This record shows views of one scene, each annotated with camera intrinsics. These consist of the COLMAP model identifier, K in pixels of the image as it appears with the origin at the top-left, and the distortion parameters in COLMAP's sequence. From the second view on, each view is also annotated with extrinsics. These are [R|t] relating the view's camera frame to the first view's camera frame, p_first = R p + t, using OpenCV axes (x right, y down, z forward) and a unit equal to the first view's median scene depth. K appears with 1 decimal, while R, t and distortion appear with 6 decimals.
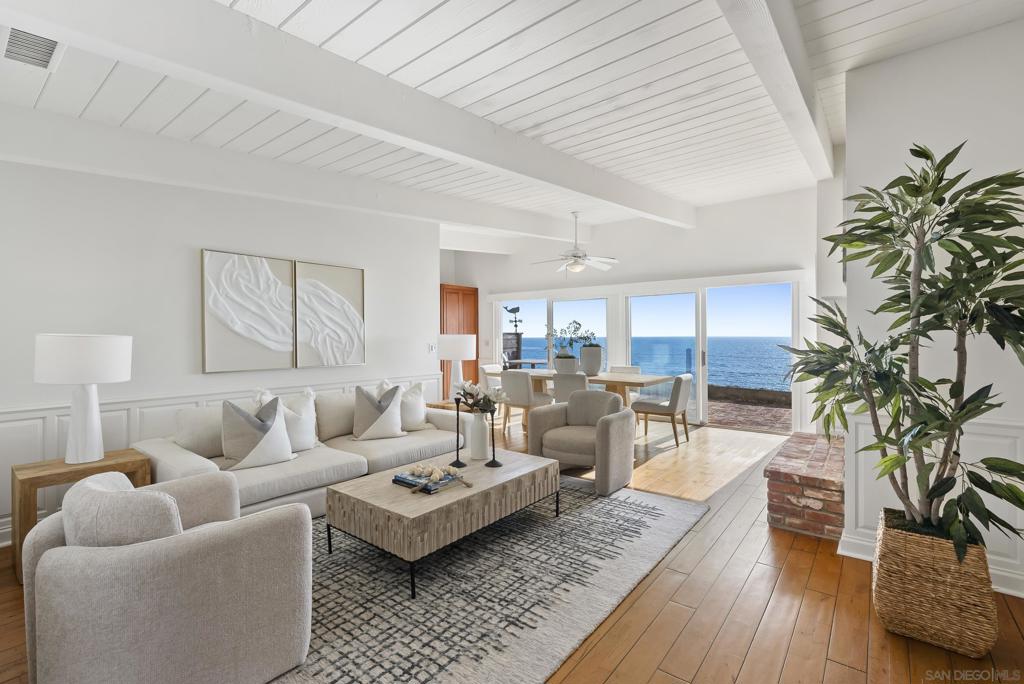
lens RADIAL K [[461.8, 0, 513.4], [0, 461.8, 338.1], [0, 0, 1]] dist [-0.001549, -0.000235]
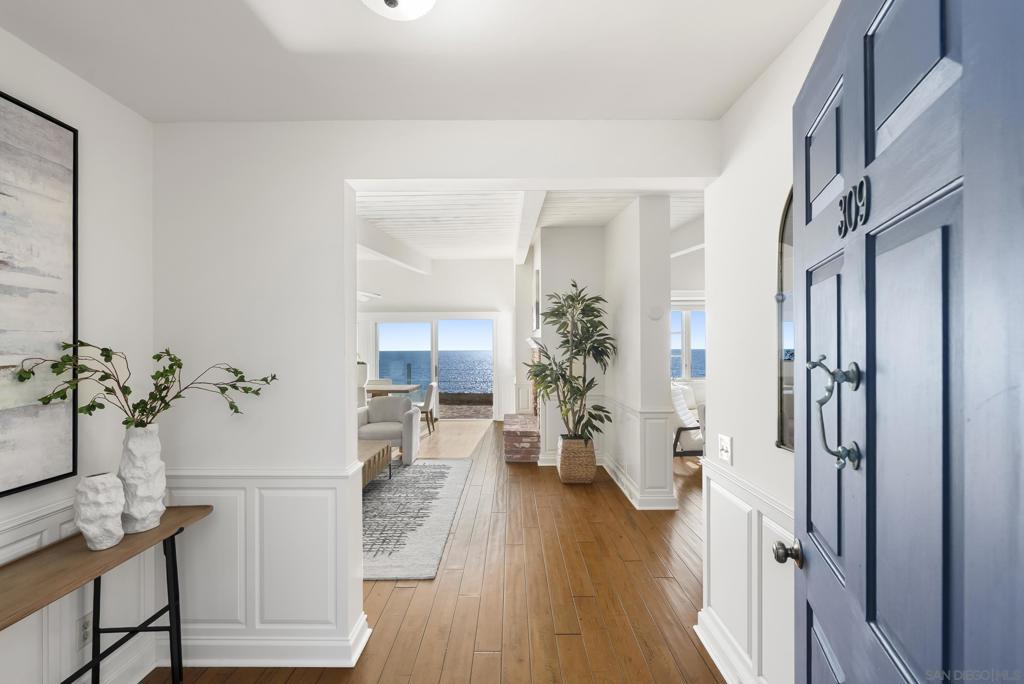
lens RADIAL K [[472.5, 0, 512.0], [0, 472.5, 342.0], [0, 0, 1]] dist [-0.000281, -0.000053]
pose [[0.782620, 0.012332, 0.622377, -0.852435], [0.000868, 0.999781, -0.020902, -0.036981], [-0.622499, 0.016898, 0.782438, -0.691654]]
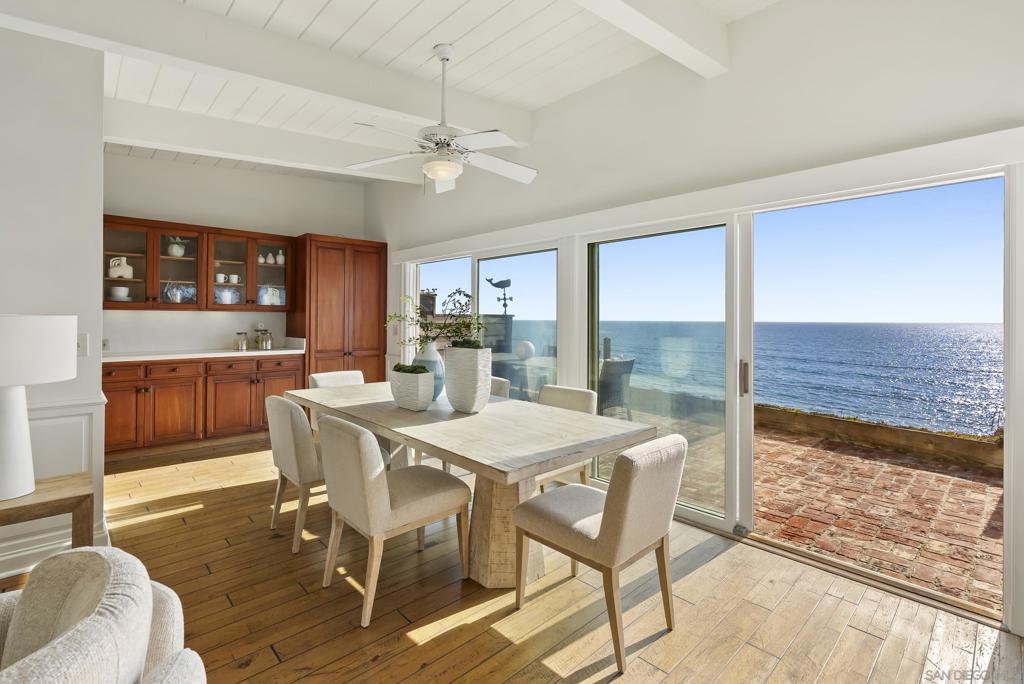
lens RADIAL K [[461.8, 0, 513.4], [0, 461.8, 338.1], [0, 0, 1]] dist [-0.001549, -0.000235]
pose [[0.986961, 0.015106, -0.160248, 0.829151], [-0.008988, 0.999205, 0.038830, -0.019051], [0.160707, -0.036884, 0.986313, 1.688136]]
